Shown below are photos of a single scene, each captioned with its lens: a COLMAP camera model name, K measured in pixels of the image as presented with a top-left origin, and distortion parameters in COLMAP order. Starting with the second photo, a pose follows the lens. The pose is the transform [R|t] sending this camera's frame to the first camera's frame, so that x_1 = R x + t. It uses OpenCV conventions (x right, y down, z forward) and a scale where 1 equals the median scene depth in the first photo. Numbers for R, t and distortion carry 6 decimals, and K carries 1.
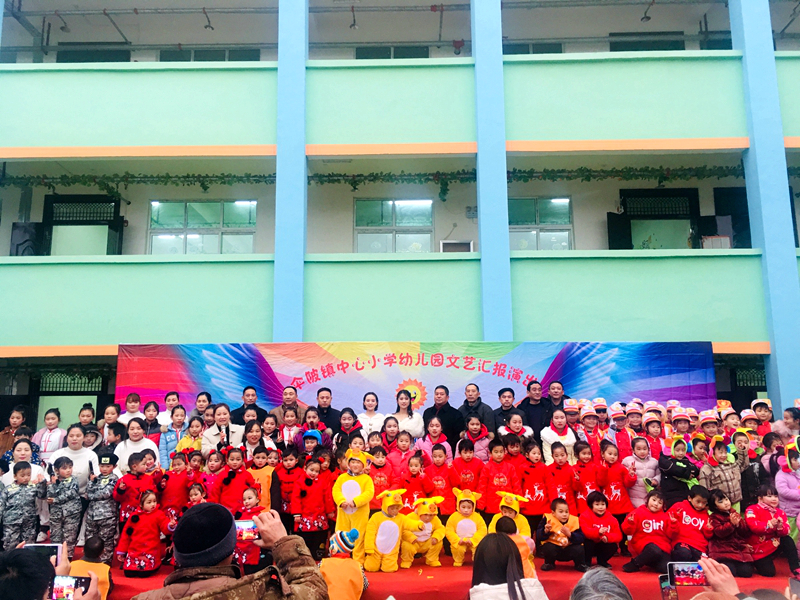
lens RADIAL K [[691.5, 0, 396.5], [0, 691.5, 289.7], [0, 0, 1]] dist [0.074947, -0.088997]
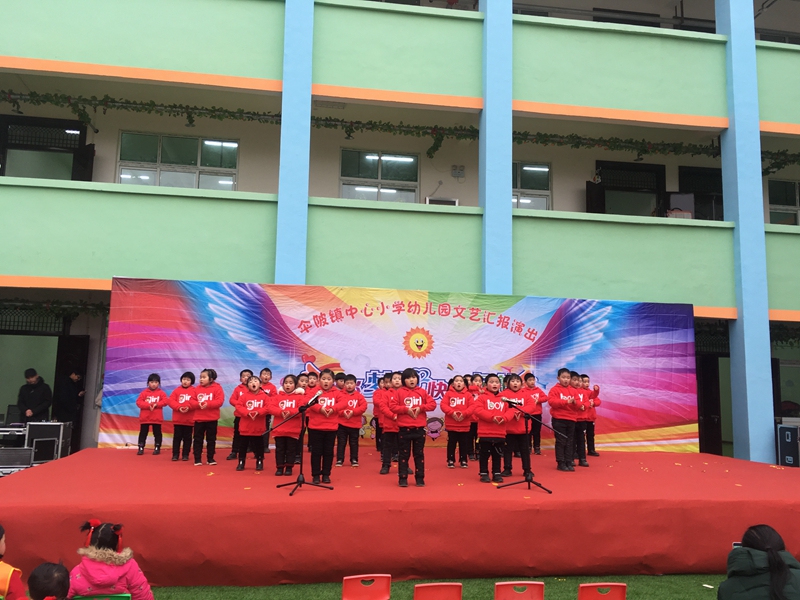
lens RADIAL K [[691.5, 0, 400.7], [0, 691.5, 292.5], [0, 0, 1]] dist [0.074947, -0.088997]
pose [[0.984718, 0.050743, 0.166601, -0.148295], [-0.057504, 0.997696, 0.036006, 0.036996], [-0.164390, -0.045036, 0.985367, 0.012156]]
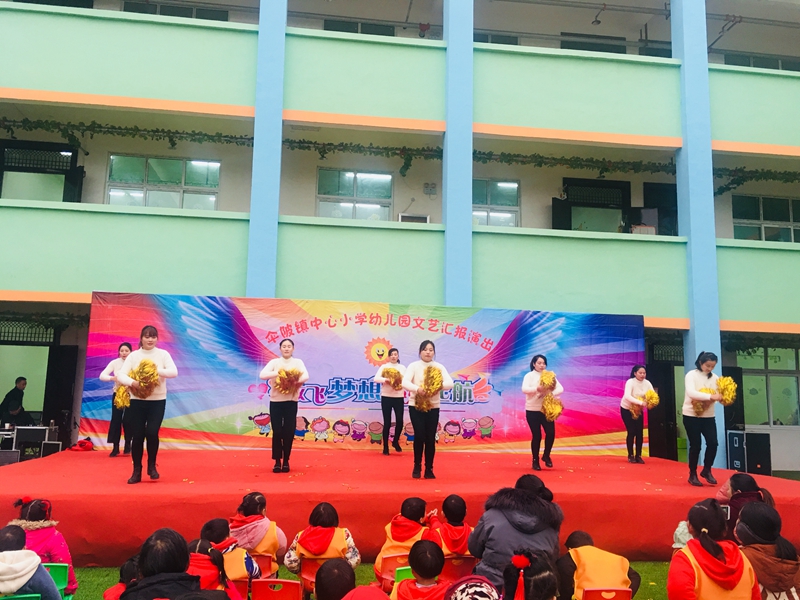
lens RADIAL K [[691.5, 0, 399.8], [0, 691.5, 292.9], [0, 0, 1]] dist [0.074947, -0.088997]
pose [[0.988392, 0.050899, 0.143142, -0.089147], [-0.054741, 0.998235, 0.023032, 0.028430], [-0.141717, -0.030601, 0.989434, -0.052821]]
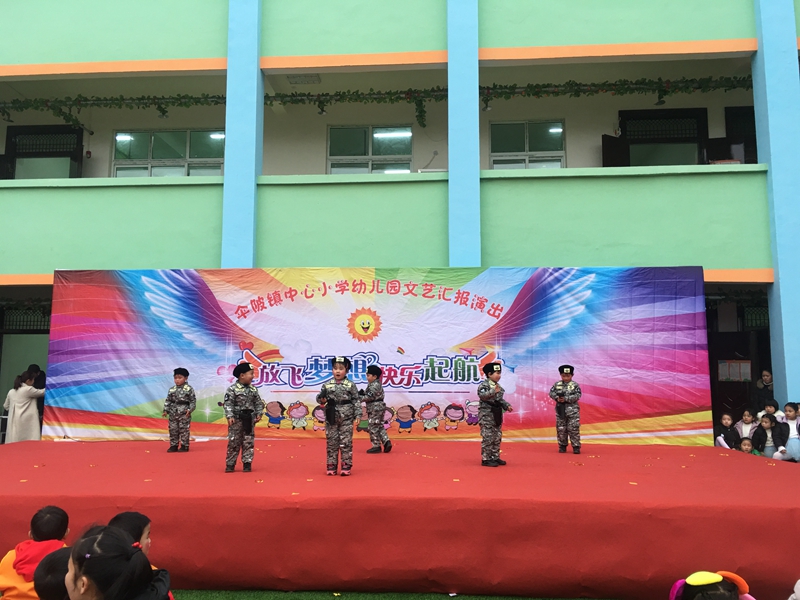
lens RADIAL K [[691.5, 0, 399.2], [0, 691.5, 291.6], [0, 0, 1]] dist [0.074947, -0.088997]
pose [[0.998057, 0.001022, -0.062297, 0.104748], [0.001540, 0.999156, 0.041054, 0.059382], [0.062287, -0.041070, 0.997213, 0.078483]]
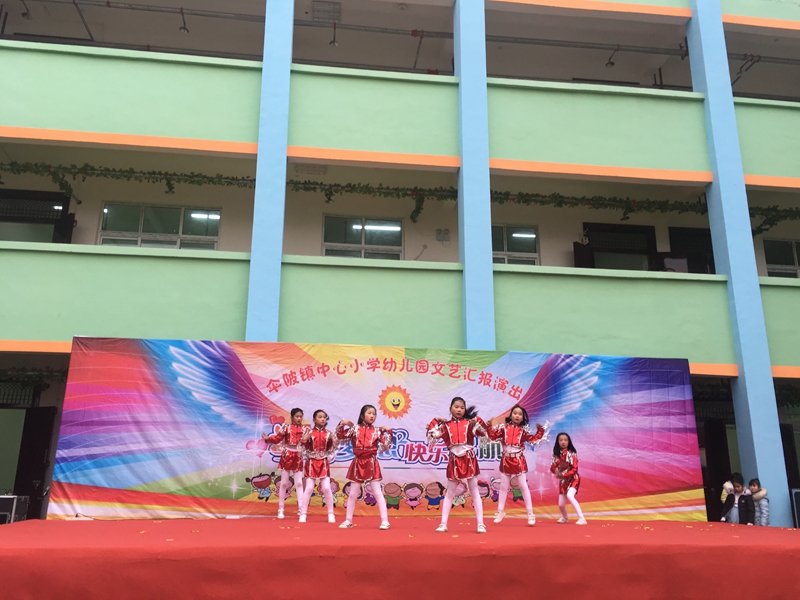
lens RADIAL K [[691.5, 0, 399.6], [0, 691.5, 288.2], [0, 0, 1]] dist [0.074947, -0.088997]
pose [[0.989590, 0.053089, 0.133767, -0.090761], [-0.038576, 0.993310, -0.108843, 0.084535], [-0.138651, 0.102549, 0.985018, 0.039671]]
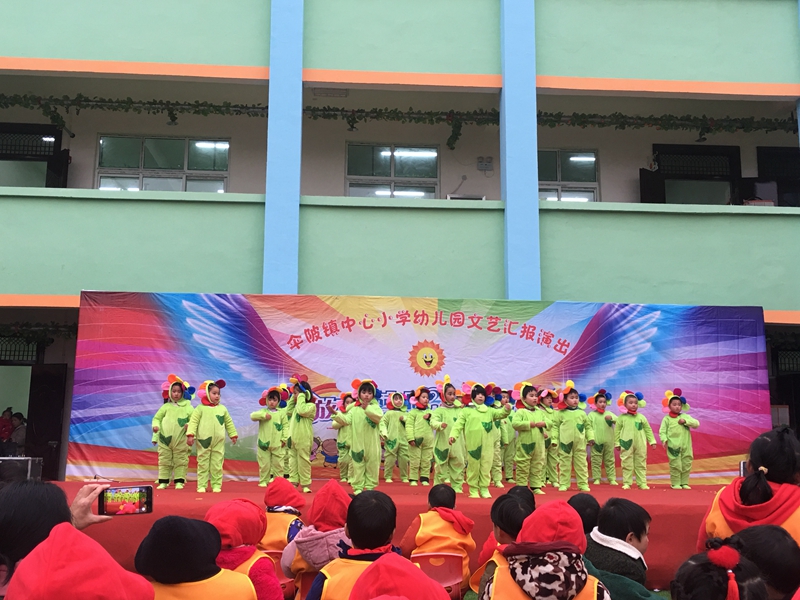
lens RADIAL K [[856.1, 0, 396.1], [0, 856.1, 296.5], [0, 0, 1]] dist [0.059388, 0.000000]
pose [[0.996664, 0.028259, 0.076565, -0.085716], [-0.027925, 0.999595, -0.005424, 0.068780], [-0.076688, 0.003267, 0.997050, -0.054063]]
